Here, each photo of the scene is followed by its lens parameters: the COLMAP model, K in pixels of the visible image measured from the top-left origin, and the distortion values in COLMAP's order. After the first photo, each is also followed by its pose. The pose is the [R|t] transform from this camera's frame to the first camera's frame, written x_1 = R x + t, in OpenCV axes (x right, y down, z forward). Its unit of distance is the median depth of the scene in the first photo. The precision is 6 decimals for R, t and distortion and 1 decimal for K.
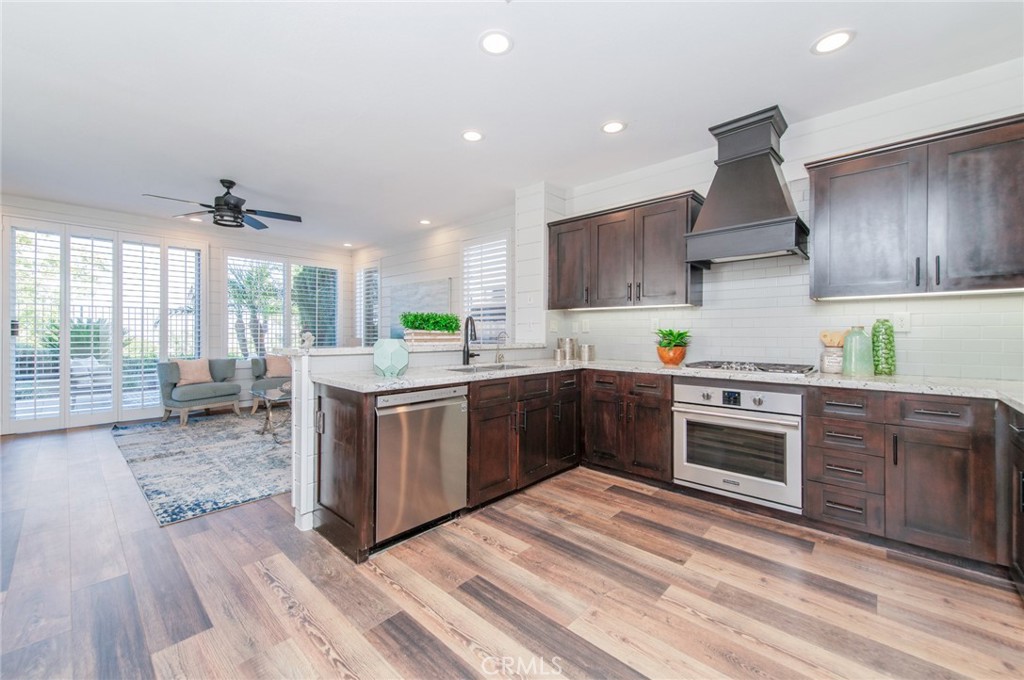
lens RADIAL K [[400.6, 0, 512.1], [0, 400.6, 336.2], [0, 0, 1]] dist [0.022306, -0.009108]
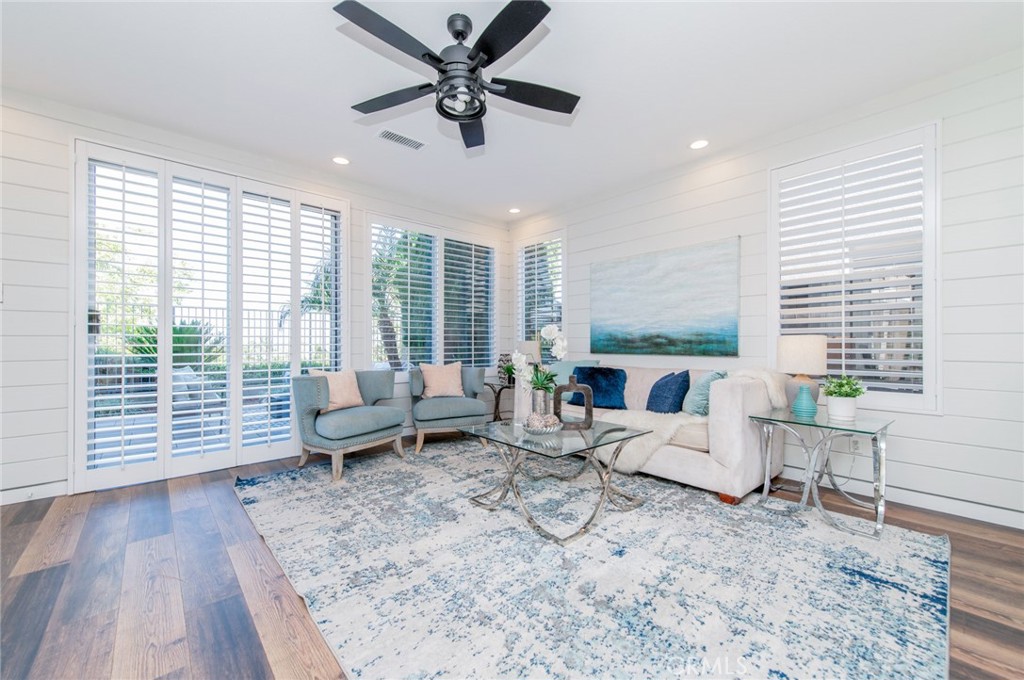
lens RADIAL K [[400.6, 0, 512.1], [0, 400.6, 336.2], [0, 0, 1]] dist [0.022306, -0.009108]
pose [[0.994804, -0.006437, -0.101607, -0.444329], [0.004265, 0.999758, -0.021577, 0.016267], [0.101721, 0.021032, 0.994591, 0.378720]]
